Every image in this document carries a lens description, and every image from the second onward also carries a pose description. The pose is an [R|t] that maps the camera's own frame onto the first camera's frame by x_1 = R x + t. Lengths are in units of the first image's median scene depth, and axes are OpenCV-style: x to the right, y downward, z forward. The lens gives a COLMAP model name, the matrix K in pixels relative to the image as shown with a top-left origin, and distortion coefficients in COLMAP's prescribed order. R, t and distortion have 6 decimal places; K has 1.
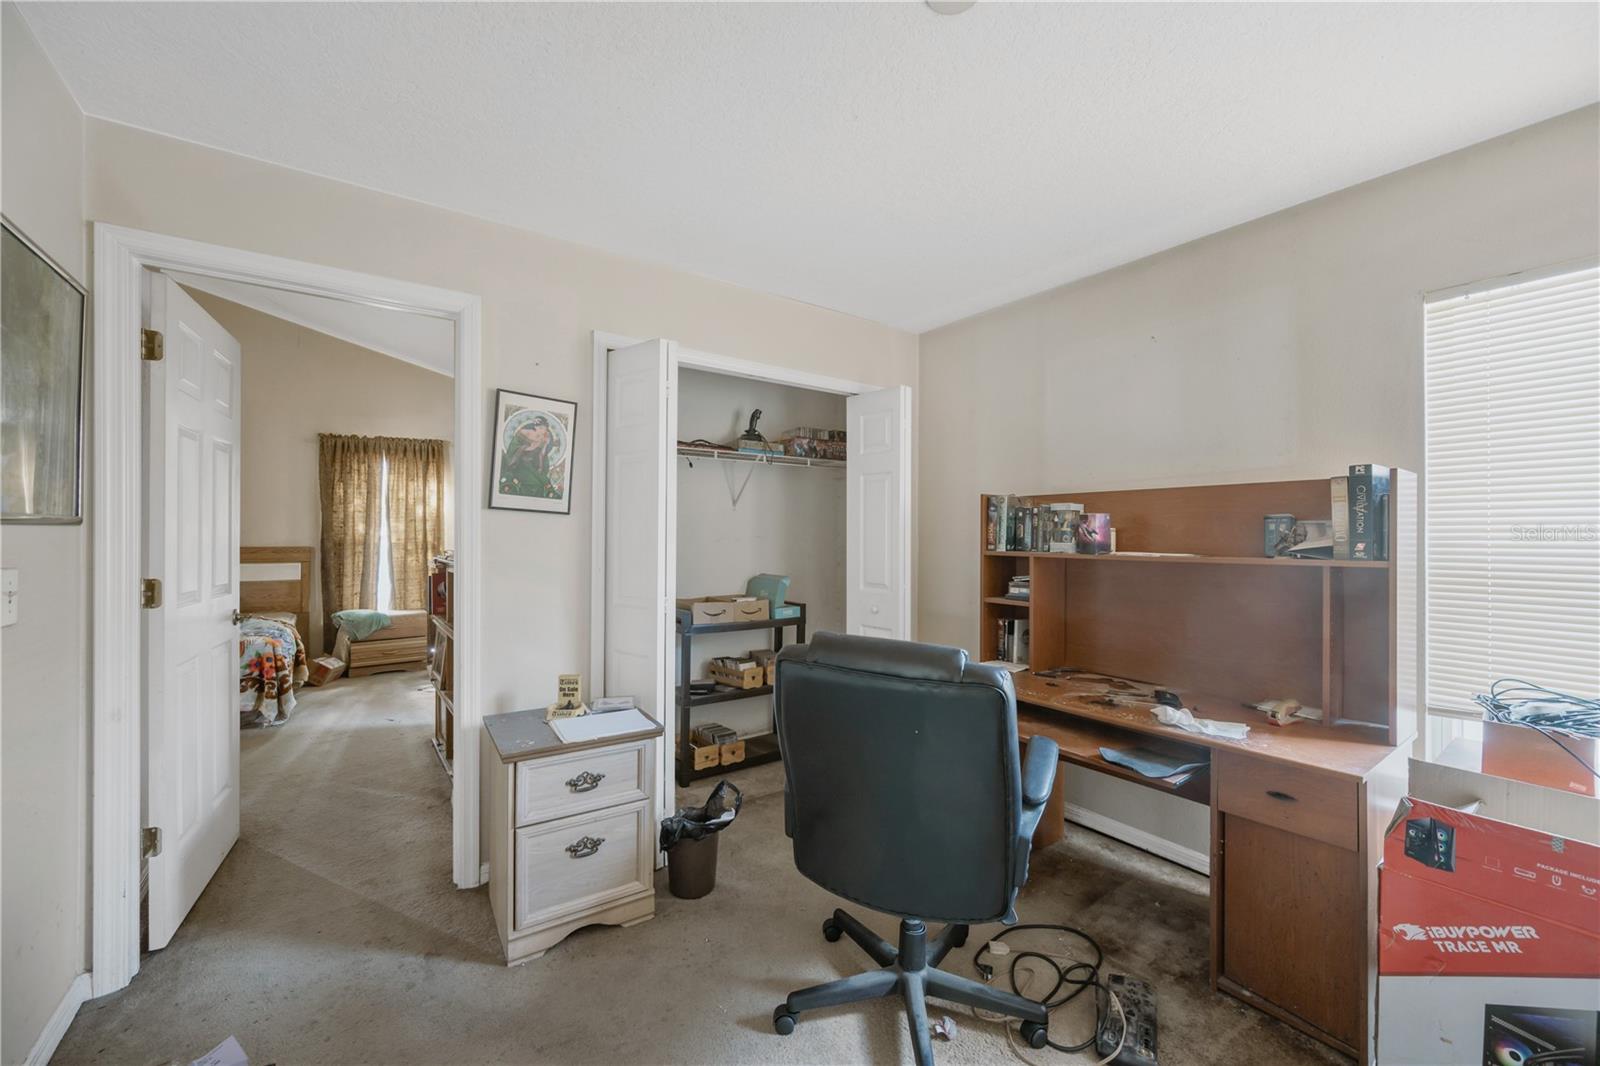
lens RADIAL K [[638.2, 0, 804.4], [0, 638.2, 533.3], [0, 0, 1]] dist [-0.001403, 0.000256]
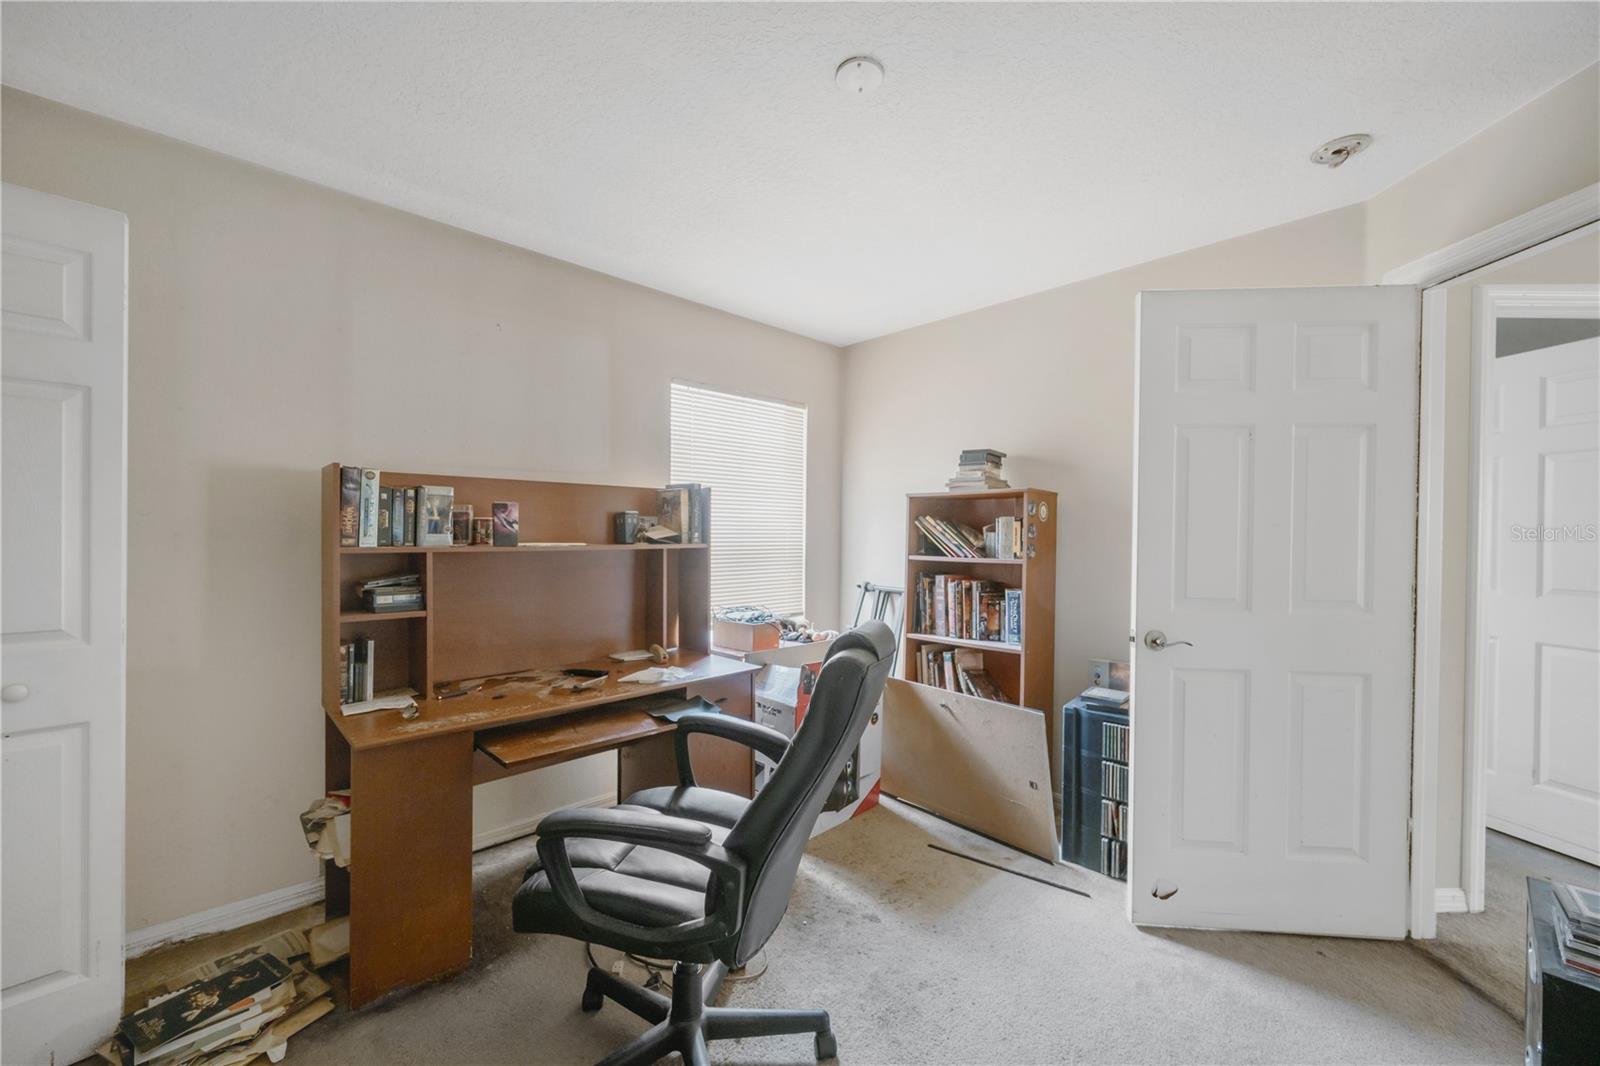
lens RADIAL K [[624.5, 0, 805.1], [0, 624.5, 534.4], [0, 0, 1]] dist [-0.000395, -0.000235]
pose [[-0.143800, -0.010259, 0.989554, -0.462622], [-0.012647, 0.999884, 0.008528, 0.002283], [-0.989526, -0.011289, -0.143913, 0.640392]]
